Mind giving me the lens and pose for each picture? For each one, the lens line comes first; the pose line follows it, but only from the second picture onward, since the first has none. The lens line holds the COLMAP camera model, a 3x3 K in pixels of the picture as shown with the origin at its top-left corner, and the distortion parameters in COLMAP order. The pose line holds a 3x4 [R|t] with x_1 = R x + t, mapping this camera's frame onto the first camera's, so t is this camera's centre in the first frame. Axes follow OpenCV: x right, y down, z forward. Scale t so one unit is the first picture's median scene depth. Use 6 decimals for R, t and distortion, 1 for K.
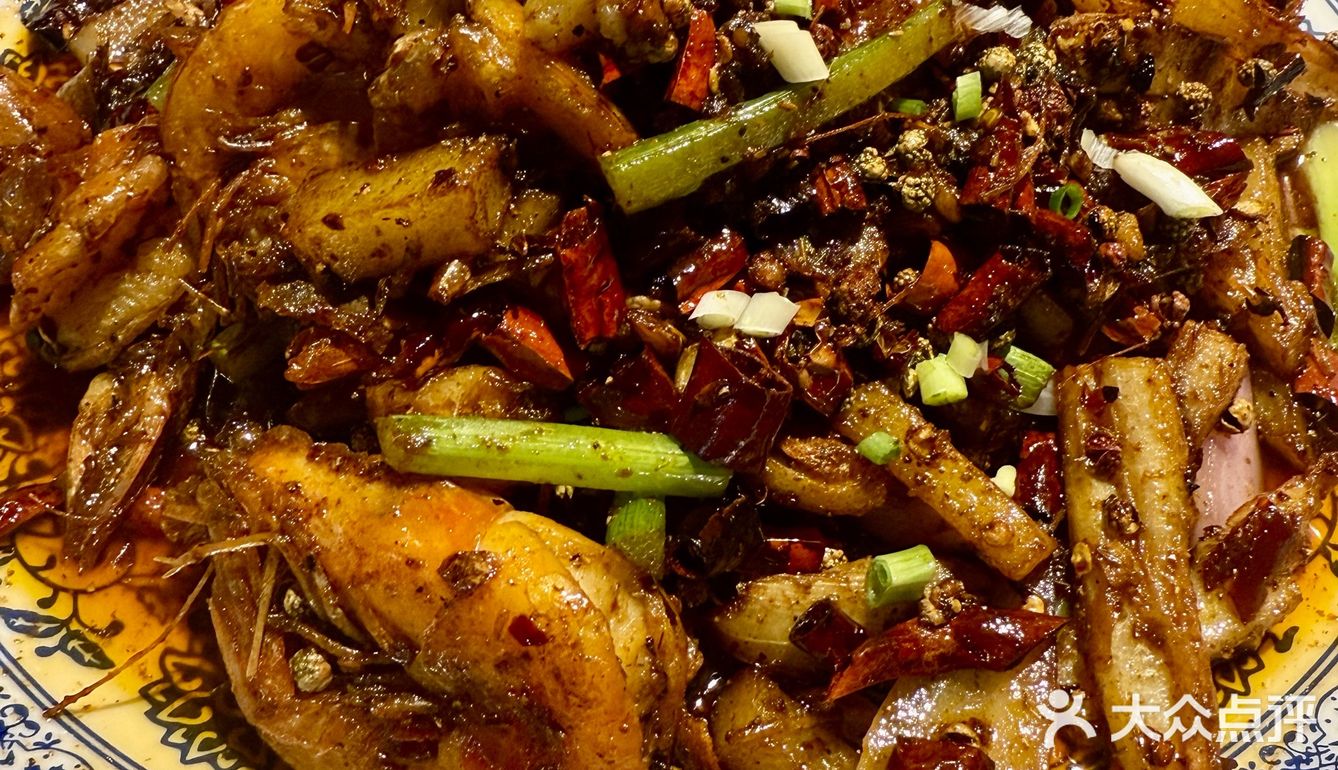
lens RADIAL K [[1080.9, 0, 651.2], [0, 1080.9, 385.5], [0, 0, 1]] dist [-0.004532, -0.003939]
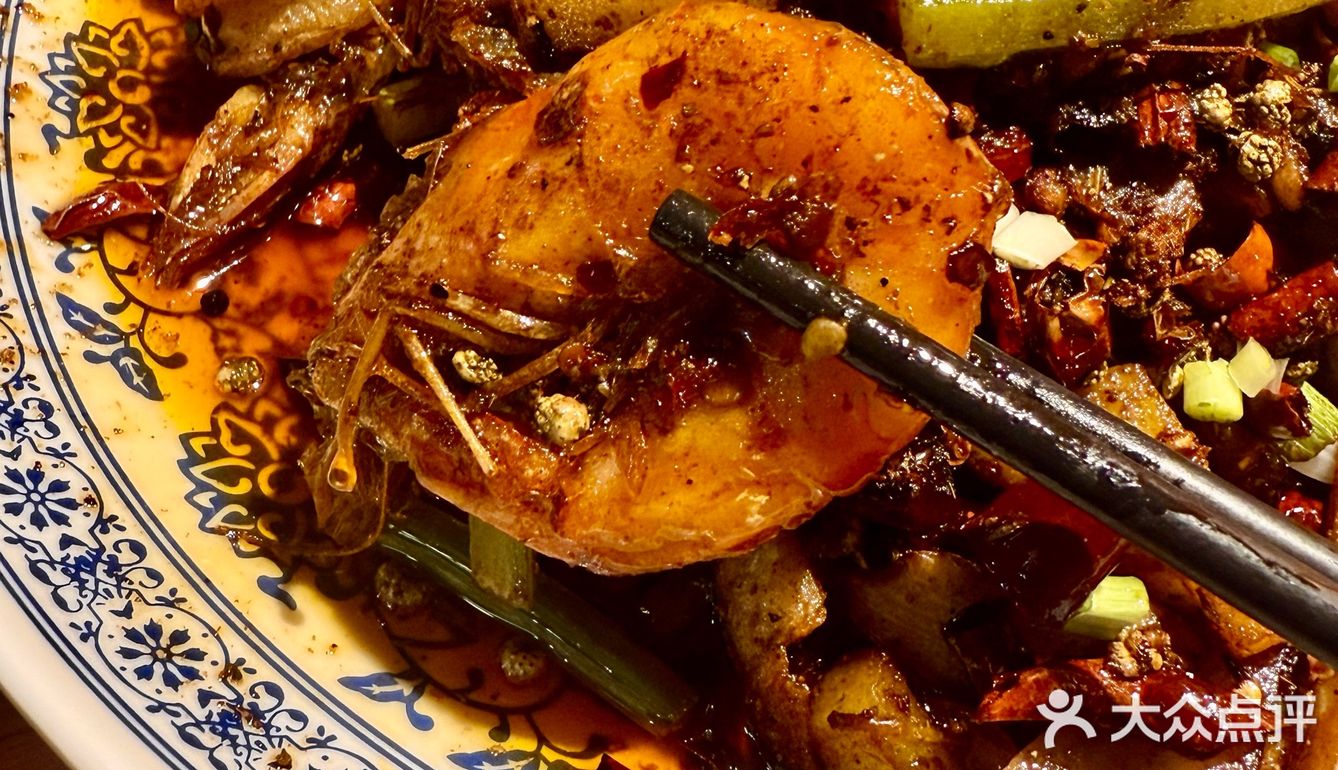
lens RADIAL K [[1080.9, 0, 651.2], [0, 1080.9, 385.5], [0, 0, 1]] dist [-0.004532, -0.003939]
pose [[0.946468, 0.310849, -0.087017, -0.056713], [-0.310289, 0.950427, 0.020243, 0.105773], [0.088996, 0.007841, 0.996001, 0.172276]]
